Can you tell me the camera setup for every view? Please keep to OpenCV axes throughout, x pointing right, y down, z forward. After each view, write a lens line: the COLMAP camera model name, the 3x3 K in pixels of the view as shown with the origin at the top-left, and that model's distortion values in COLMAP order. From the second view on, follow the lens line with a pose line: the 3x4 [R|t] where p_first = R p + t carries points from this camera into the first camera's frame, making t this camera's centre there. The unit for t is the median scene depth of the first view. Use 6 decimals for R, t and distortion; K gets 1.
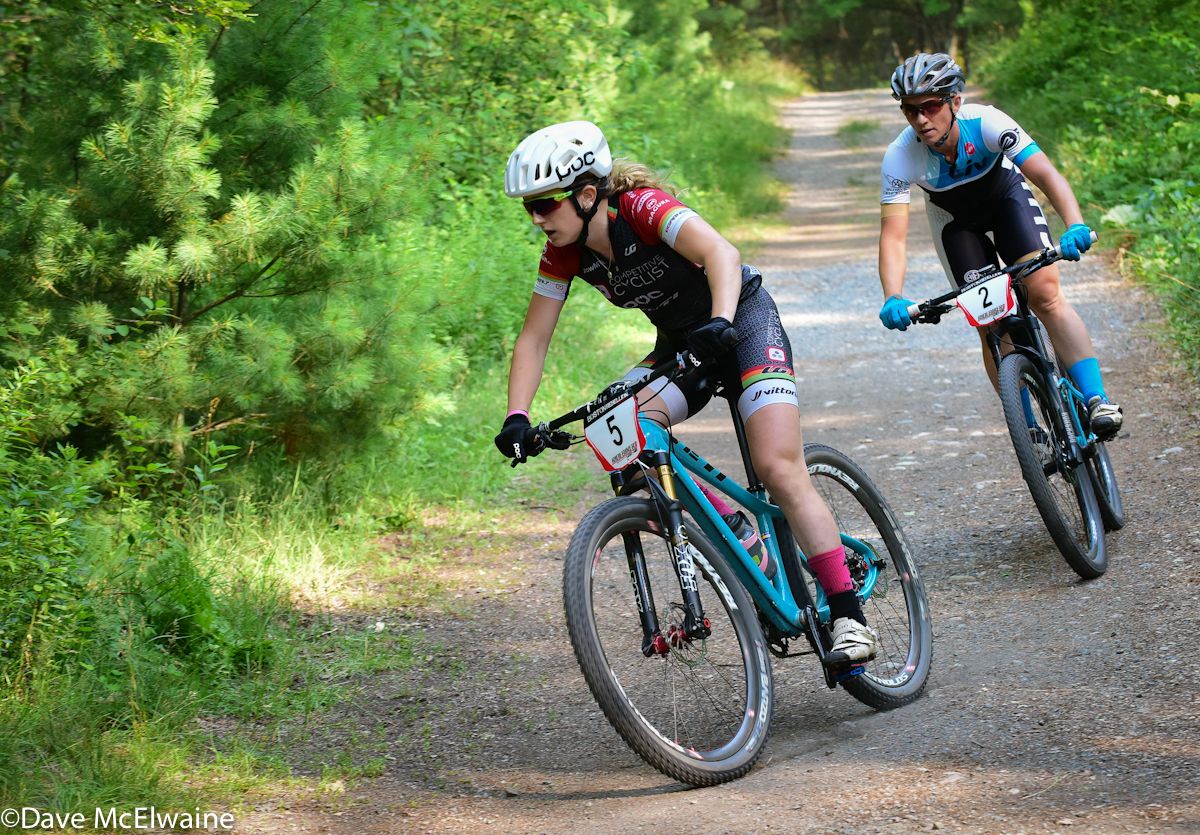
lens RADIAL K [[3501.0, 0, 596.9], [0, 3501.0, 420.2], [0, 0, 1]] dist [-0.049274, 0.000000]
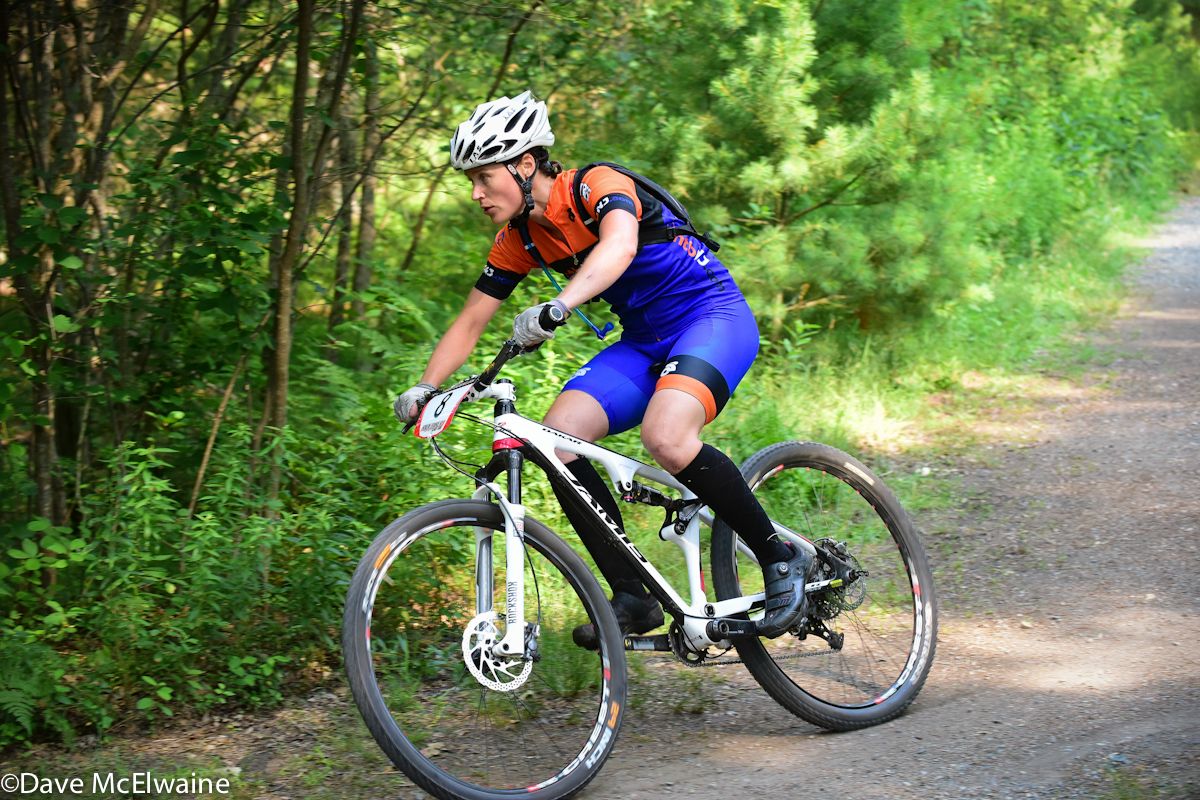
lens RADIAL K [[3369.6, 0, 597.8], [0, 3369.6, 395.2], [0, 0, 1]] dist [-0.081997, 0.000000]
pose [[0.986654, 0.042432, -0.157205, 0.012201], [-0.040666, 0.999068, 0.014438, 0.020353], [0.157671, -0.007852, 0.987460, -0.241087]]
